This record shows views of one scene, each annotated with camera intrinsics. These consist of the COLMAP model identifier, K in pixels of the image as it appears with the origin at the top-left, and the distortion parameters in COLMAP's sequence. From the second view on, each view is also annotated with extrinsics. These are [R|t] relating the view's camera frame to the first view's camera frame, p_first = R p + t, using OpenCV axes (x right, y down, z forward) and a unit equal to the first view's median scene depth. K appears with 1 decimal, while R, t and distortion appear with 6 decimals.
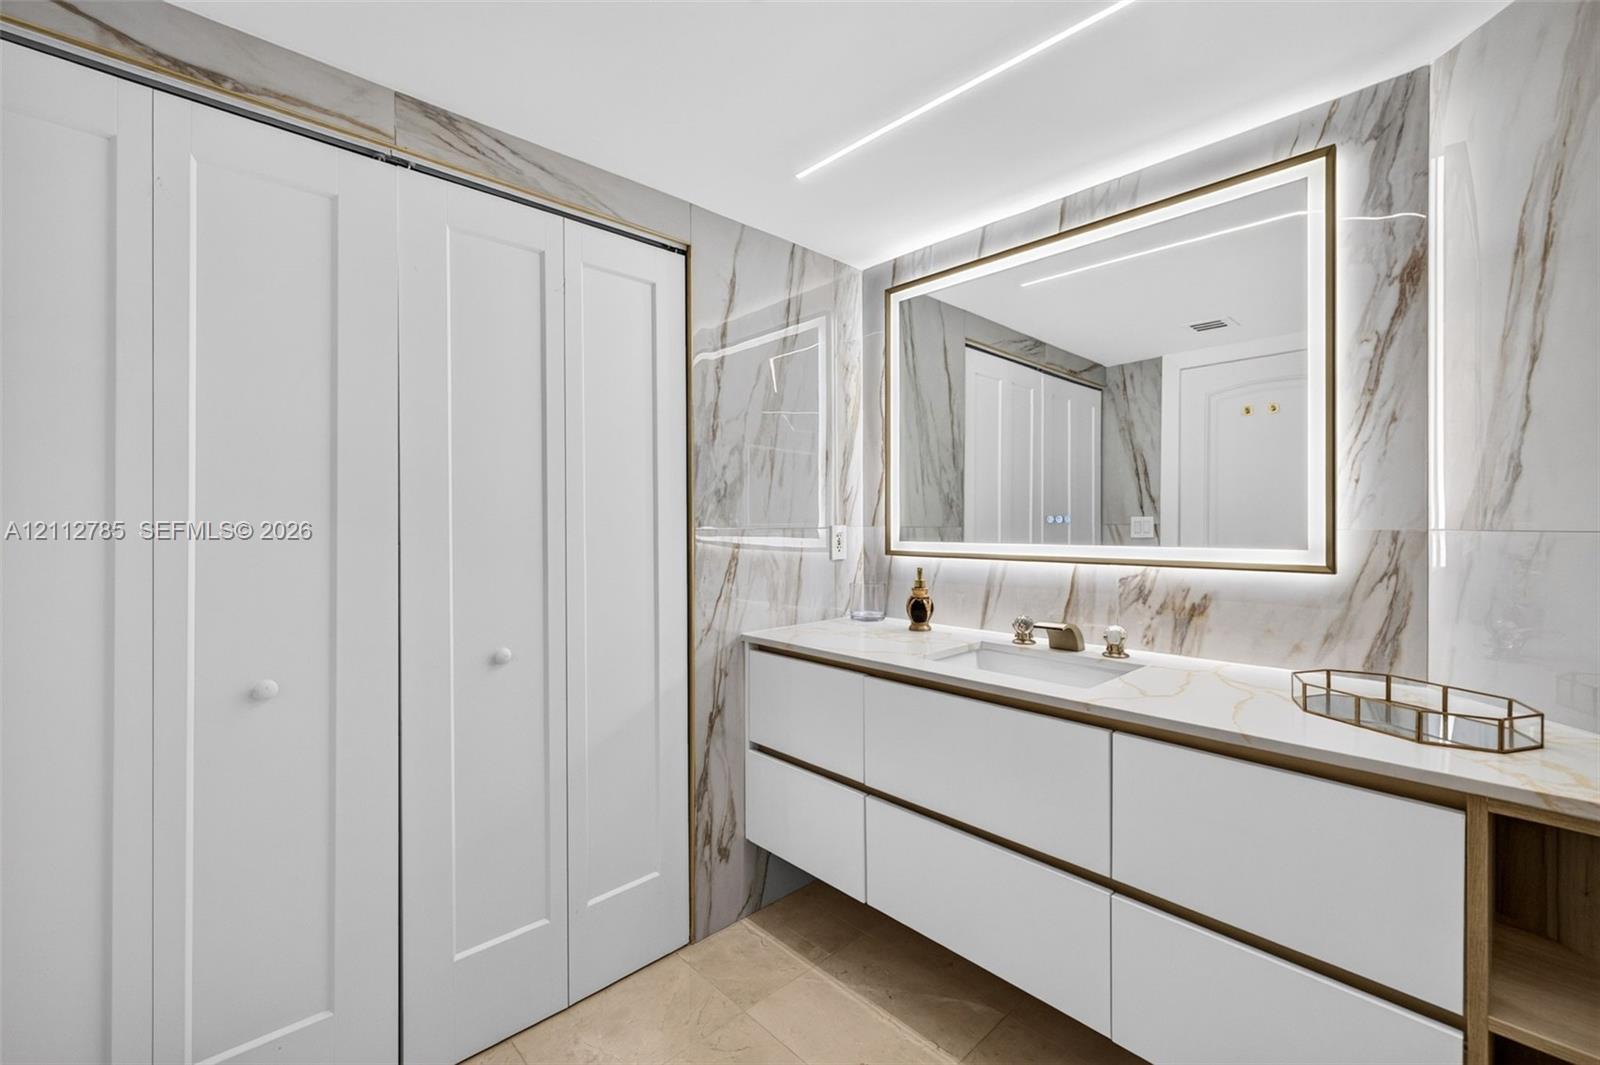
lens RADIAL K [[662.9, 0, 796.6], [0, 662.9, 520.5], [0, 0, 1]] dist [0.003114, -0.000199]
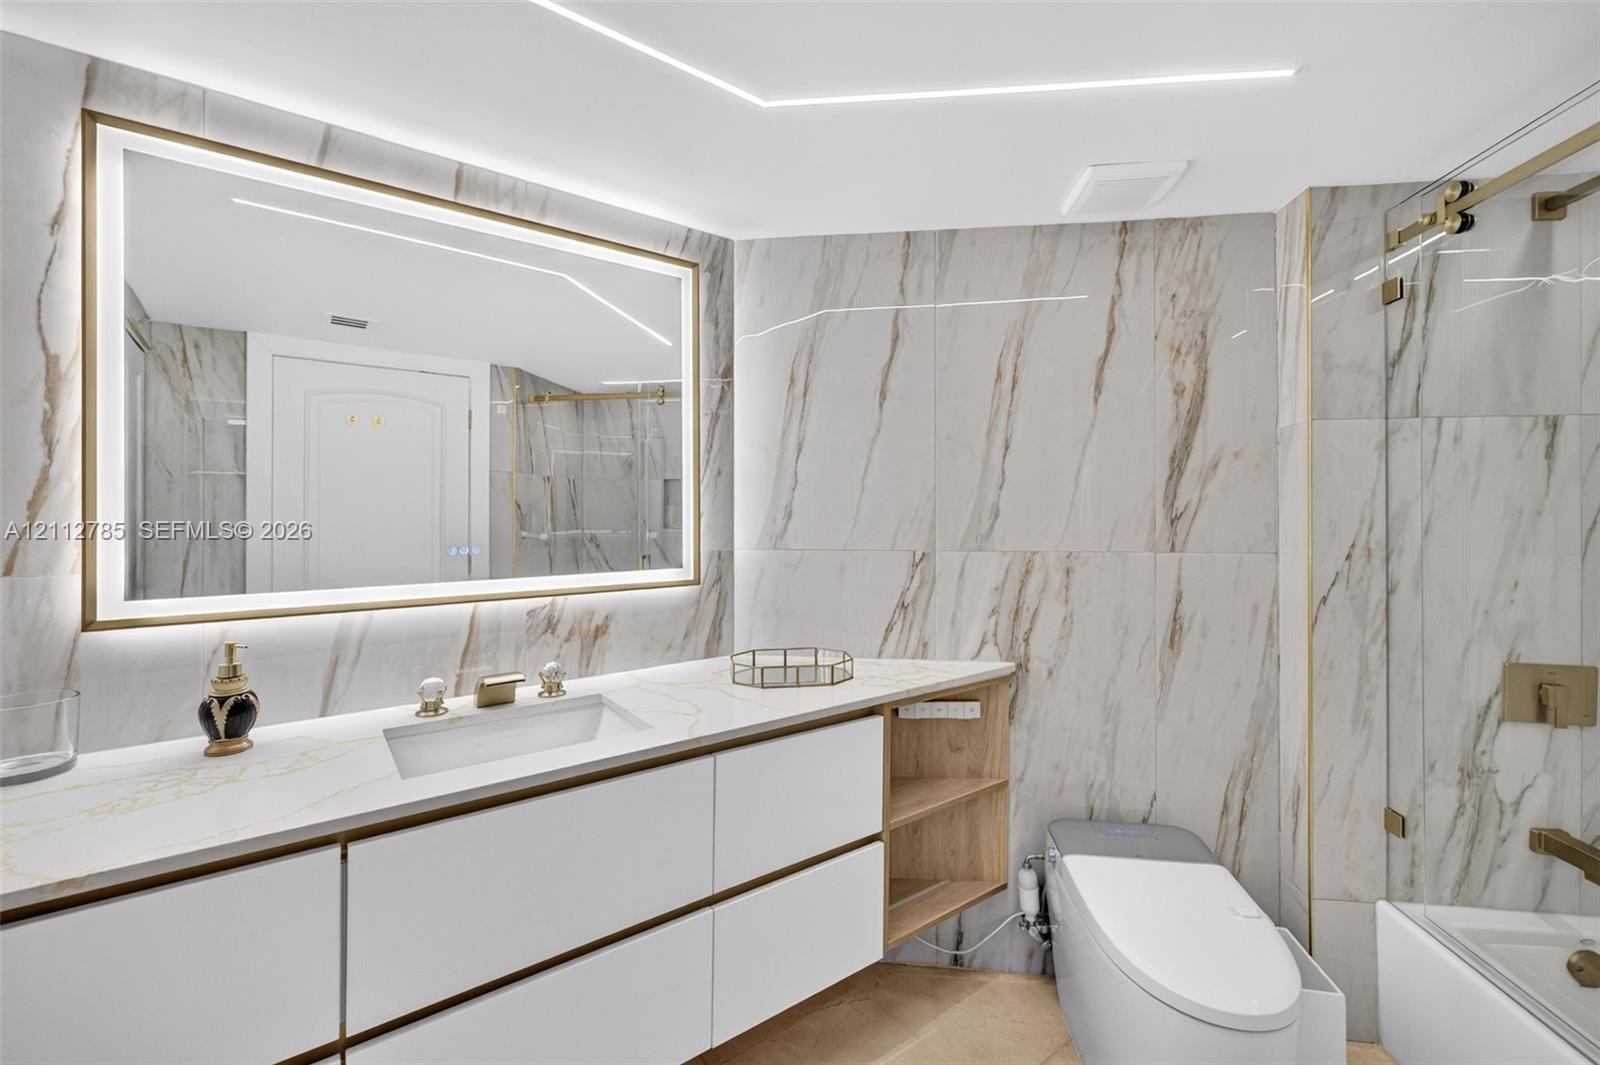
lens RADIAL K [[662.9, 0, 796.6], [0, 662.9, 520.5], [0, 0, 1]] dist [0.003114, -0.000199]
pose [[0.120984, -0.007034, 0.992630, -0.410577], [0.002506, 0.999974, 0.006781, -0.048497], [-0.992651, 0.001667, 0.120999, 0.534156]]
